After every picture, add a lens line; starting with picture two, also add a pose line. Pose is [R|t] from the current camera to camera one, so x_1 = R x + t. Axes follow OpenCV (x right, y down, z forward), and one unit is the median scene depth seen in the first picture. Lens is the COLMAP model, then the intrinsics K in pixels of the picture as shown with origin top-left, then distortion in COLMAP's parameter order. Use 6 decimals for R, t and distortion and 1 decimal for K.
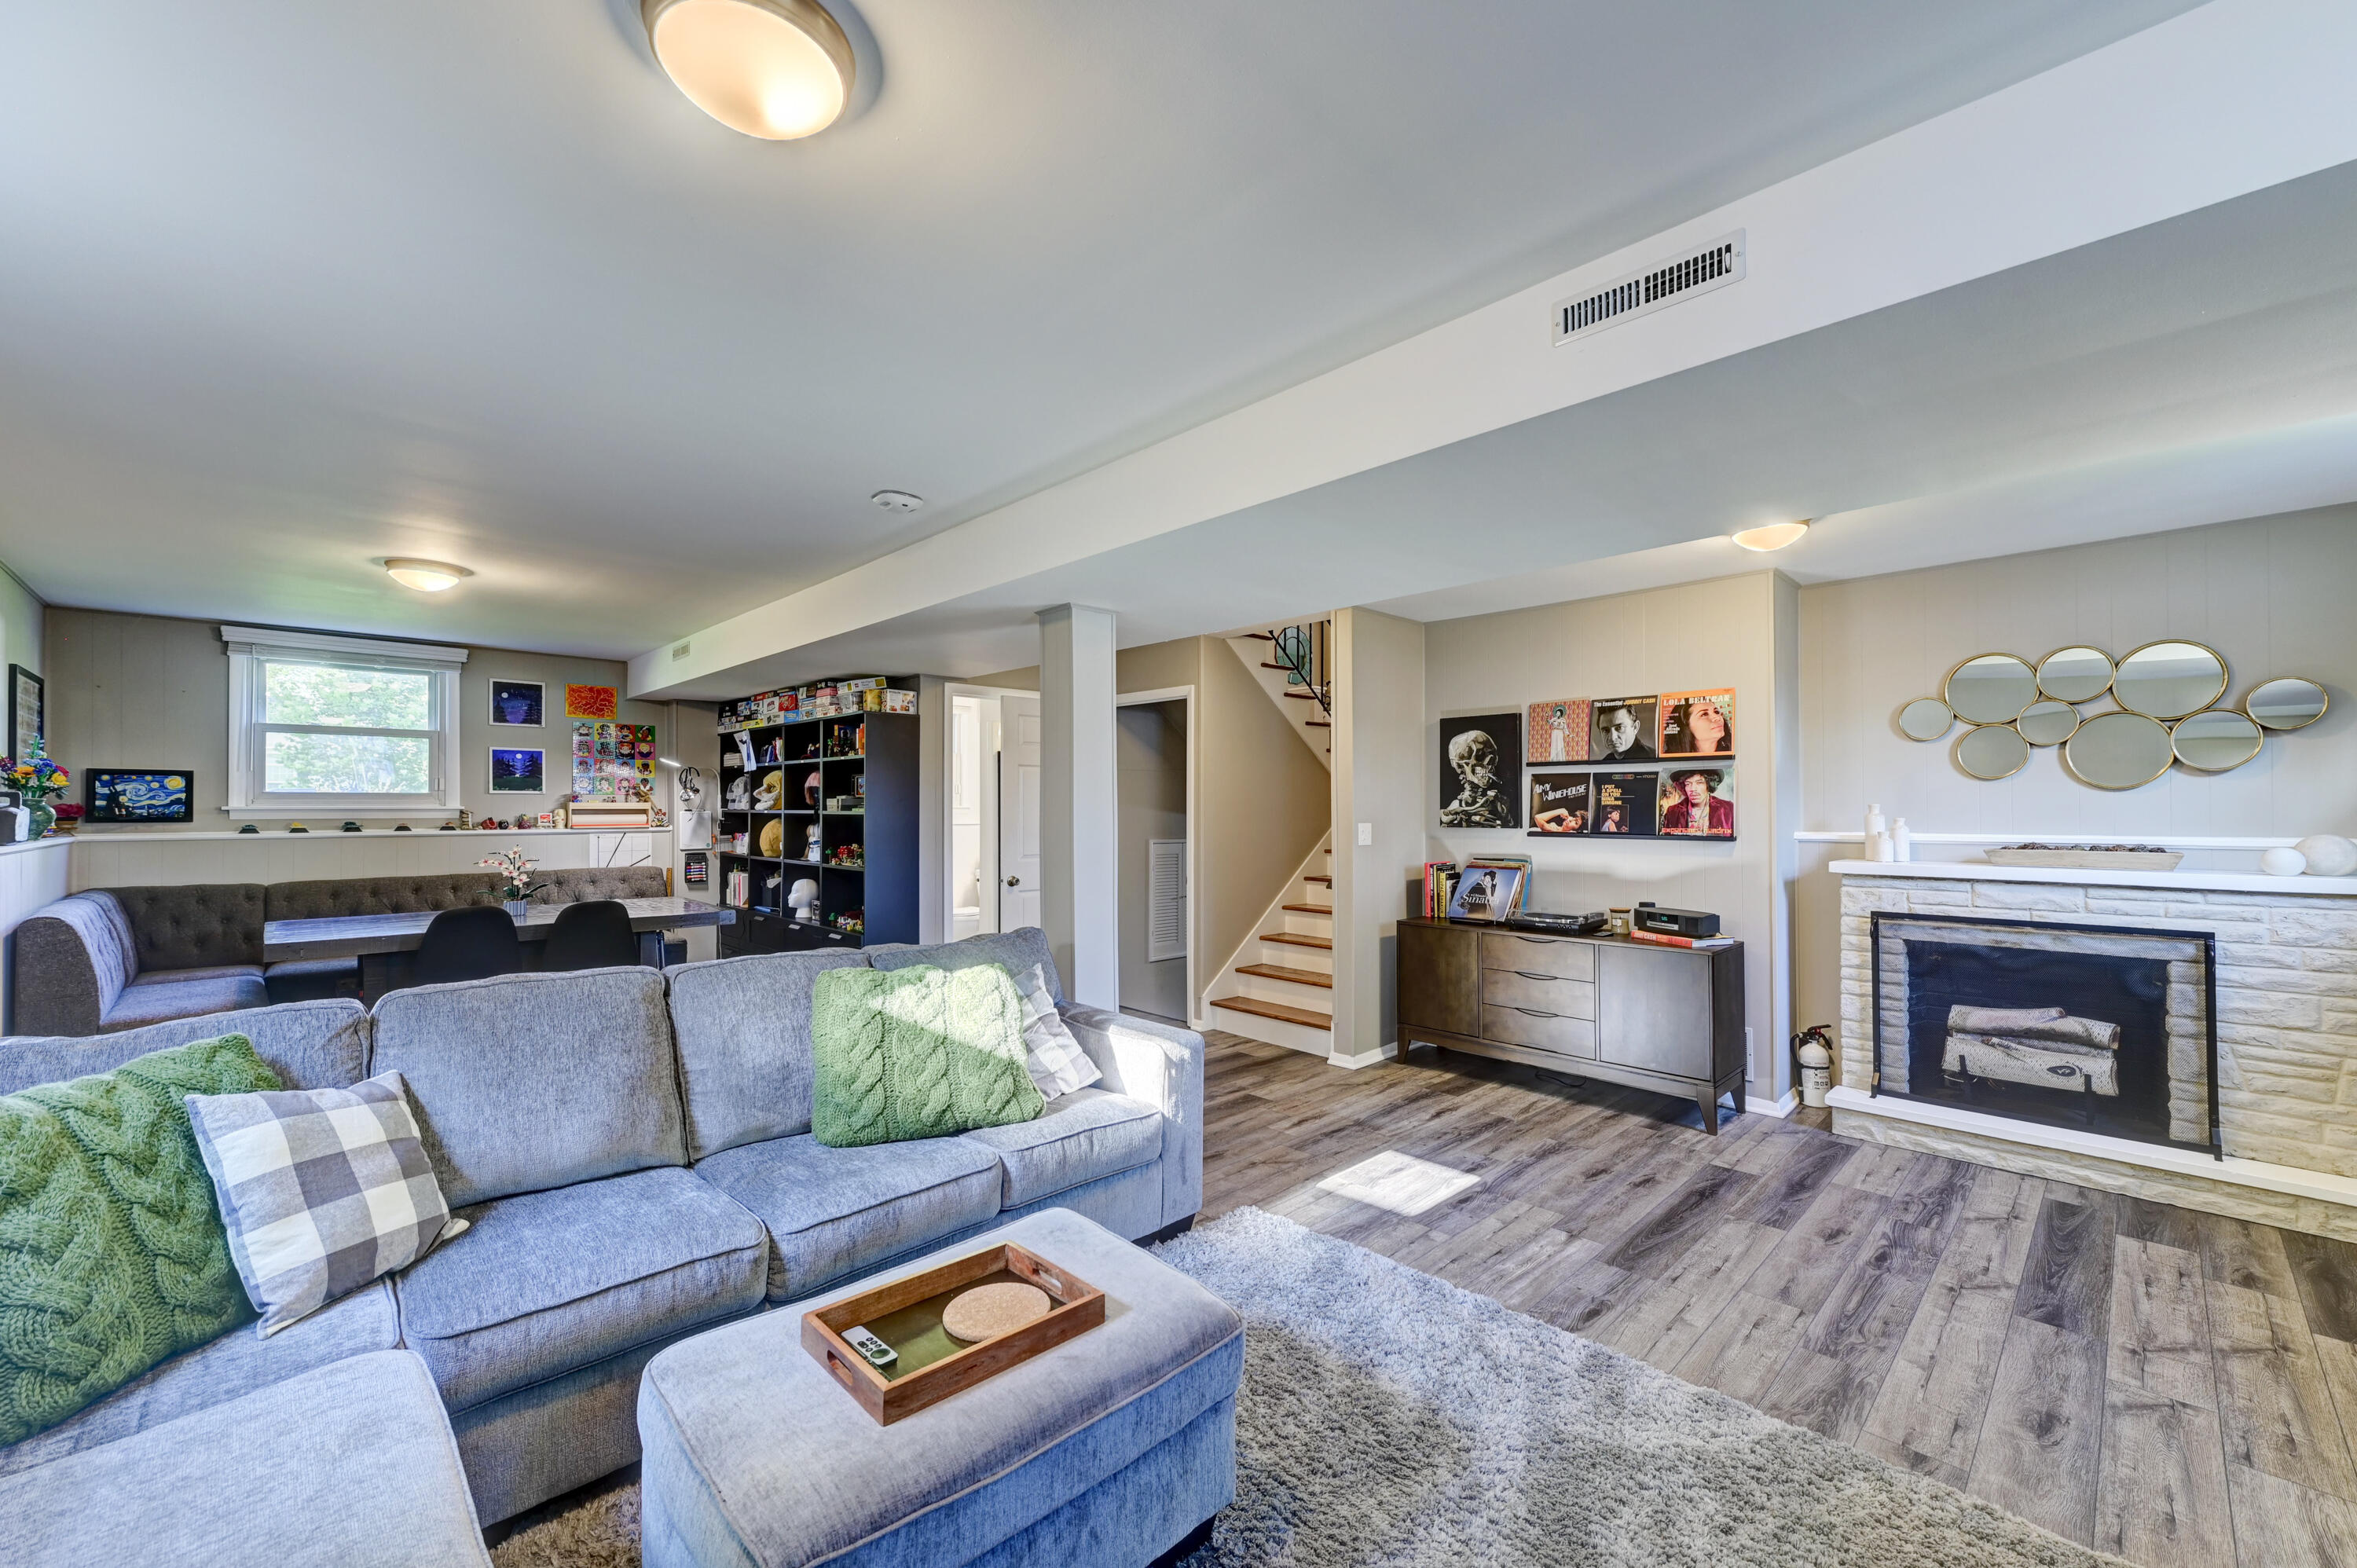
lens RADIAL K [[942.7, 0, 1196.6], [0, 942.7, 801.6], [0, 0, 1]] dist [0.002396, 0.000024]
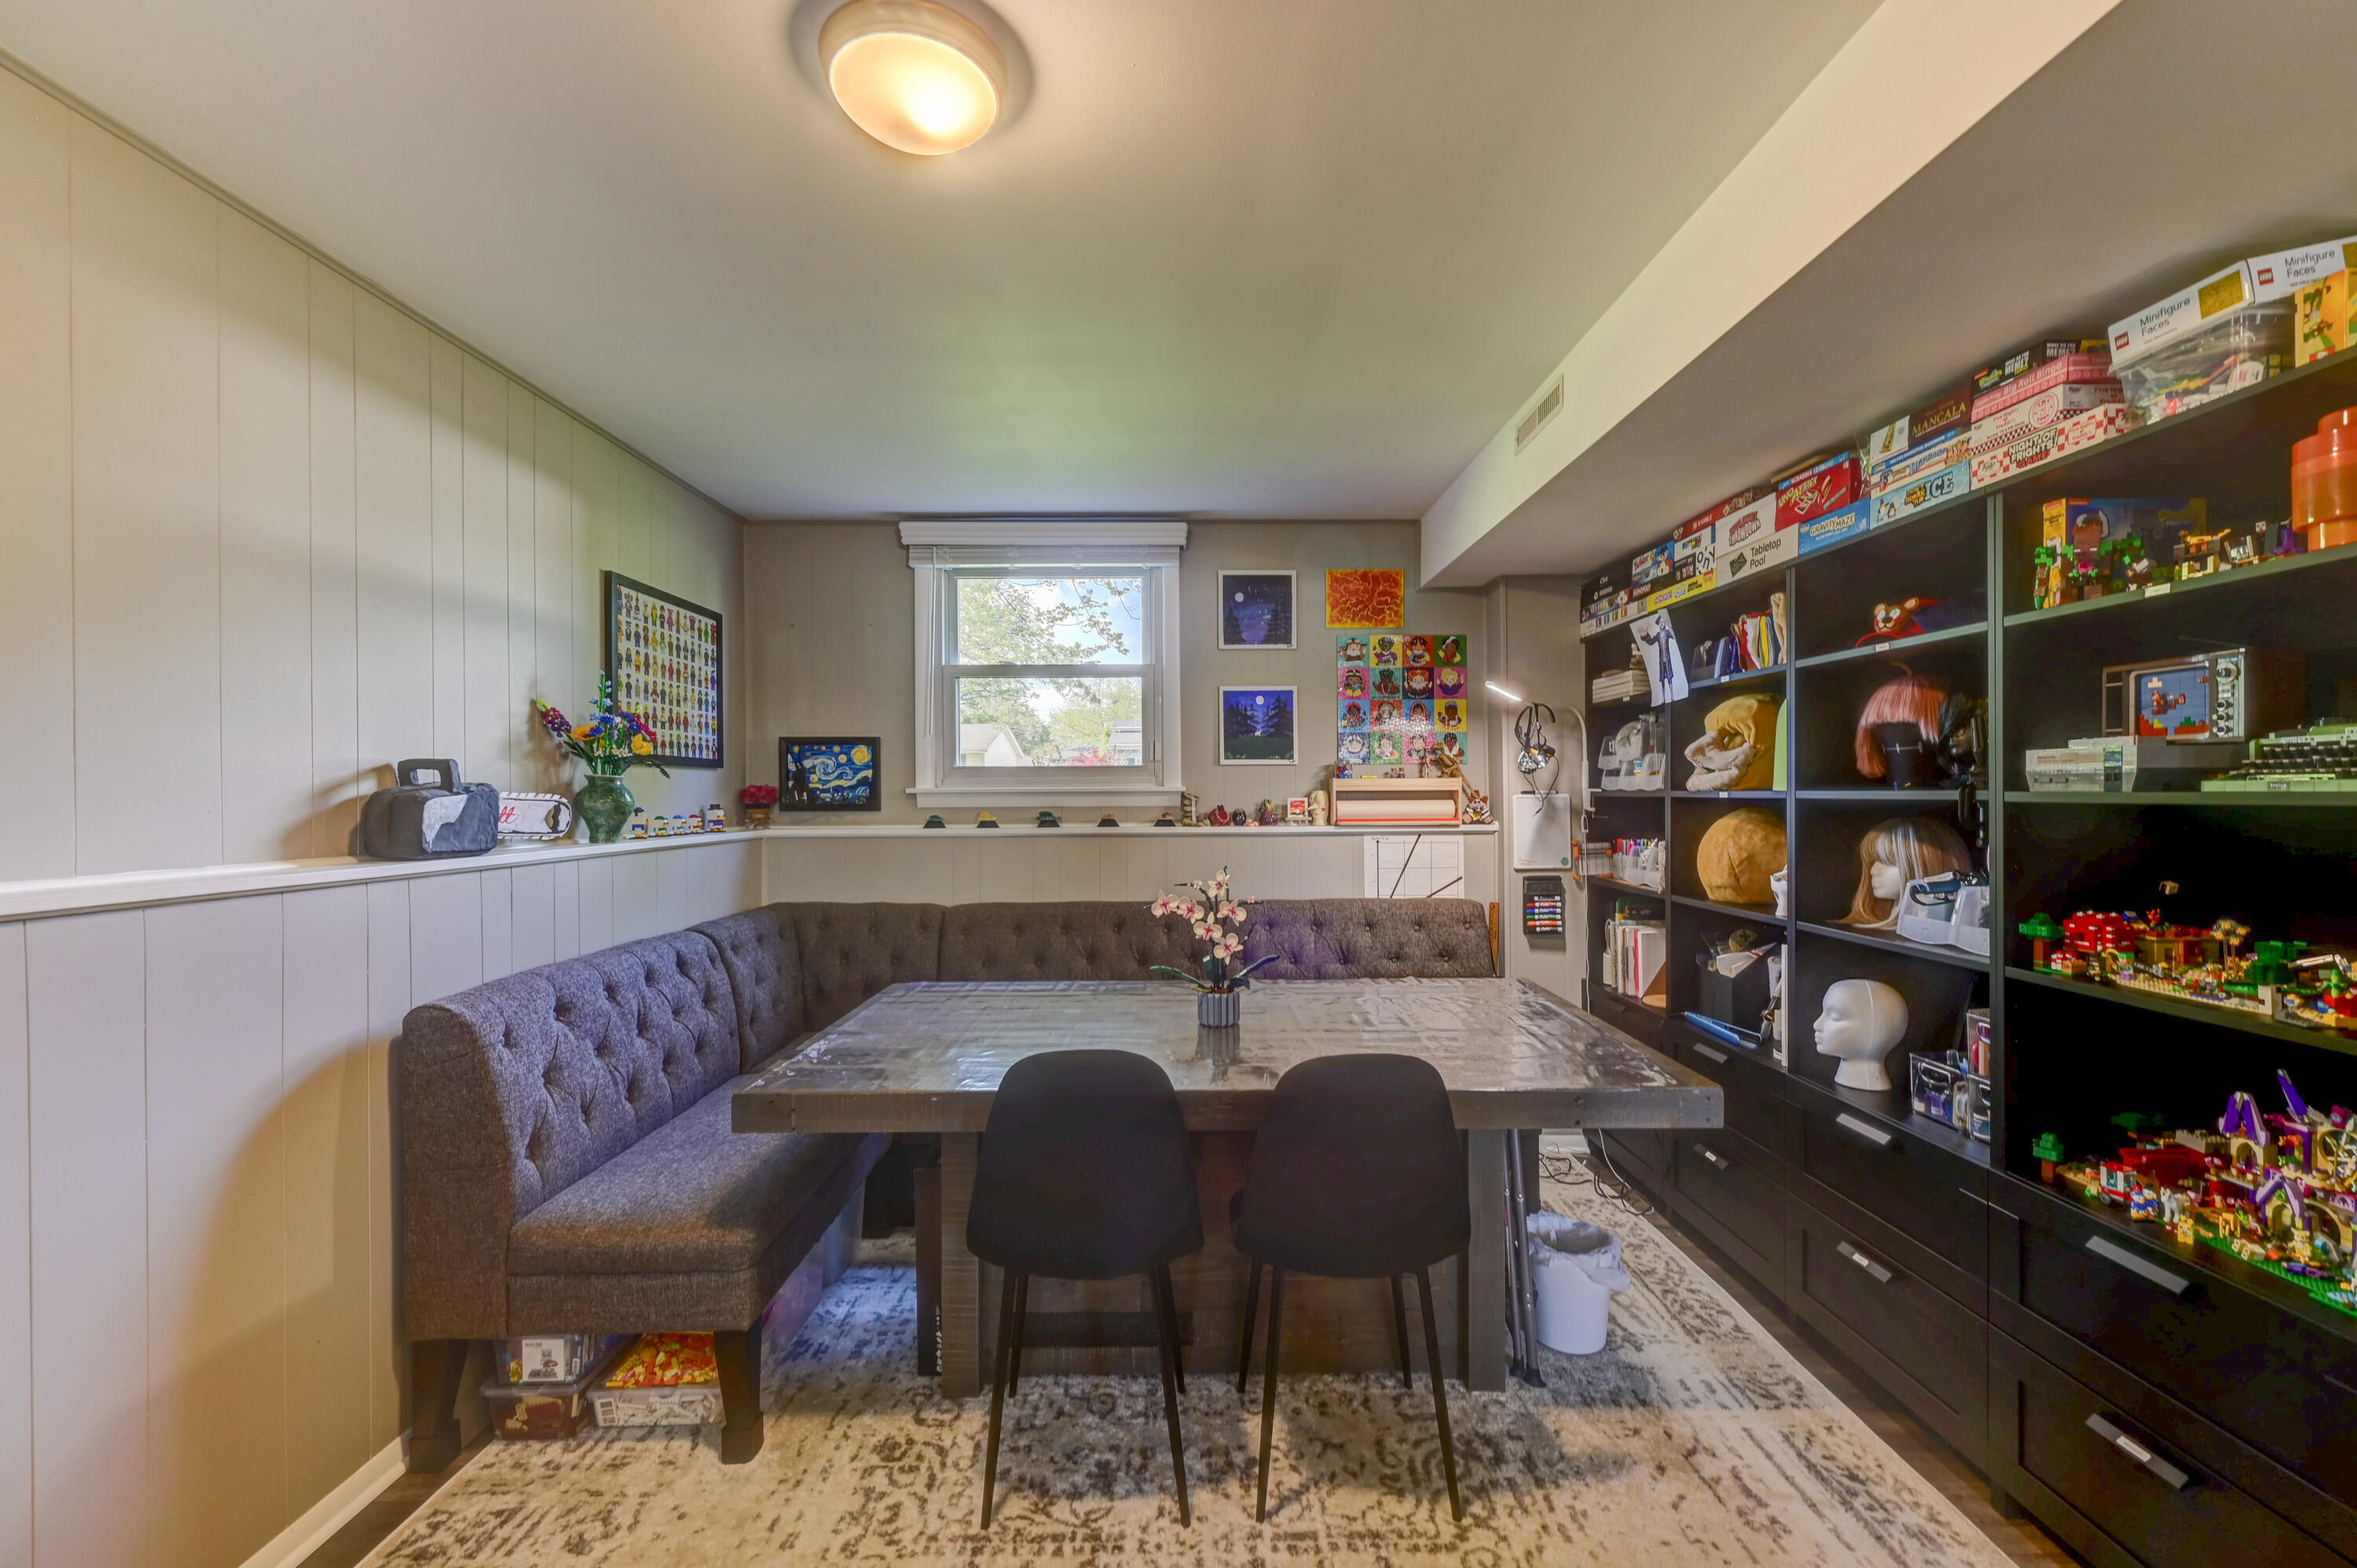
lens RADIAL K [[1113.6, 0, 1179.3], [0, 1113.6, 796.5], [0, 0, 1]] dist [-0.004111, -0.000251]
pose [[0.734619, -0.001333, -0.678478, -0.294777], [0.009374, 0.999923, 0.008185, 0.005412], [0.678415, -0.012373, 0.734575, 0.471483]]
